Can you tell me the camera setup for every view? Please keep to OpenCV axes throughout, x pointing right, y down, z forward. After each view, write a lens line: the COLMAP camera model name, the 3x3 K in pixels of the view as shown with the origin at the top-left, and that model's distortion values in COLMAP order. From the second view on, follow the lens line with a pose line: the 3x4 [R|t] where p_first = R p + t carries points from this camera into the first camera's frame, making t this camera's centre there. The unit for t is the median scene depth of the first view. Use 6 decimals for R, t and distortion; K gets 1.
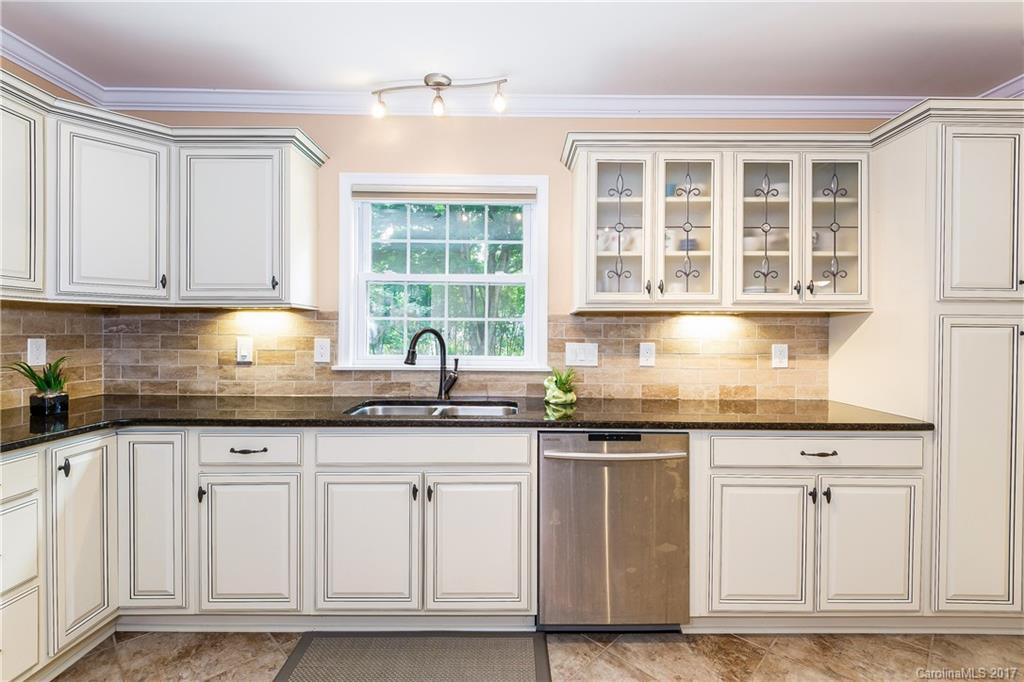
lens RADIAL K [[468.3, 0, 512.6], [0, 468.3, 336.4], [0, 0, 1]] dist [0.023456, -0.015241]
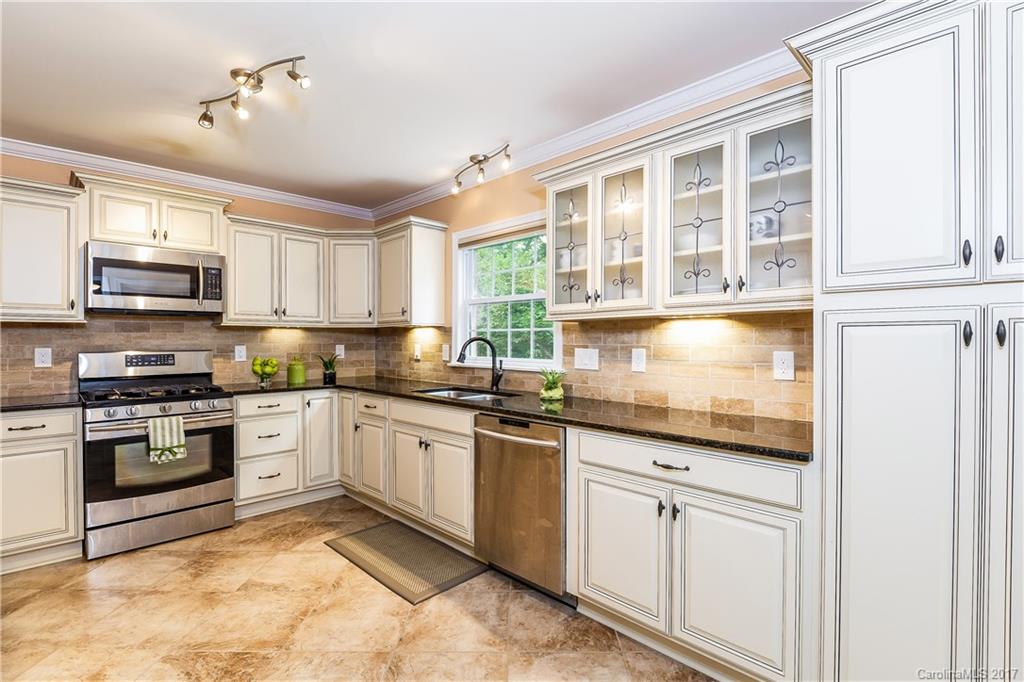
lens RADIAL K [[478.5, 0, 509.1], [0, 478.5, 341.3], [0, 0, 1]] dist [0.020033, -0.017326]
pose [[0.694077, -0.006629, -0.719870, 0.855475], [0.000432, 0.999961, -0.008792, 0.006591], [0.719901, 0.005791, 0.694053, 0.081528]]
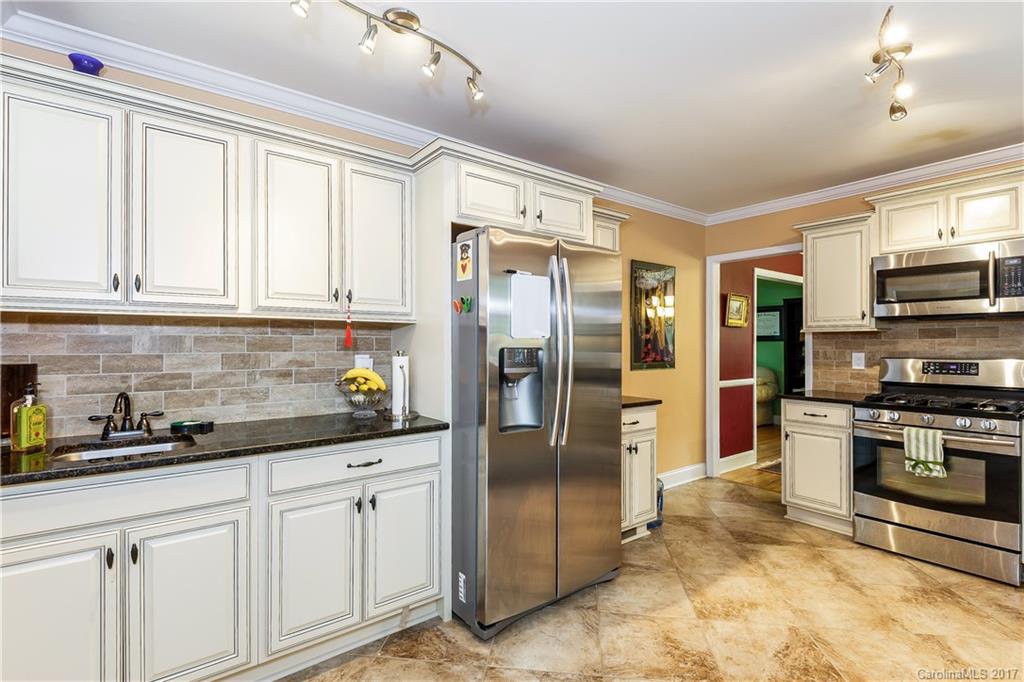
lens RADIAL K [[478.5, 0, 509.1], [0, 478.5, 341.3], [0, 0, 1]] dist [0.020033, -0.017326]
pose [[-0.797732, -0.013183, -0.602868, 0.860123], [-0.013961, 0.999897, -0.003392, -0.003000], [0.602851, 0.005711, -0.797834, 0.611150]]
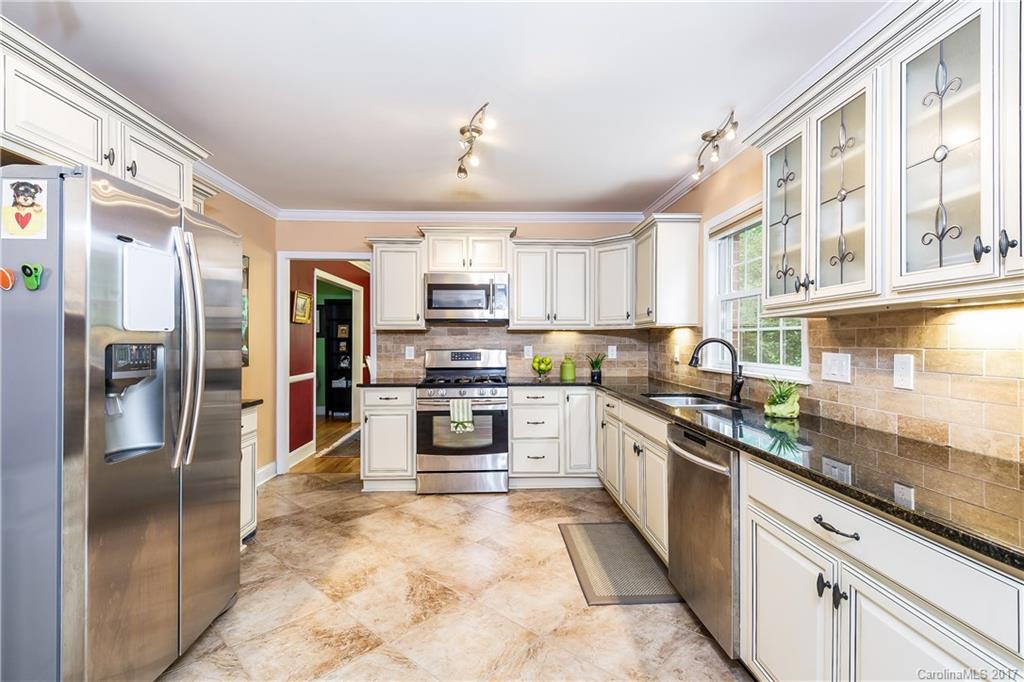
lens RADIAL K [[473.2, 0, 514.4], [0, 473.2, 338.9], [0, 0, 1]] dist [0.026514, -0.019808]
pose [[0.038876, -0.013002, -0.999159, 0.980679], [-0.007146, 0.999886, -0.013290, 0.004283], [0.999218, 0.007656, 0.038779, 0.413472]]
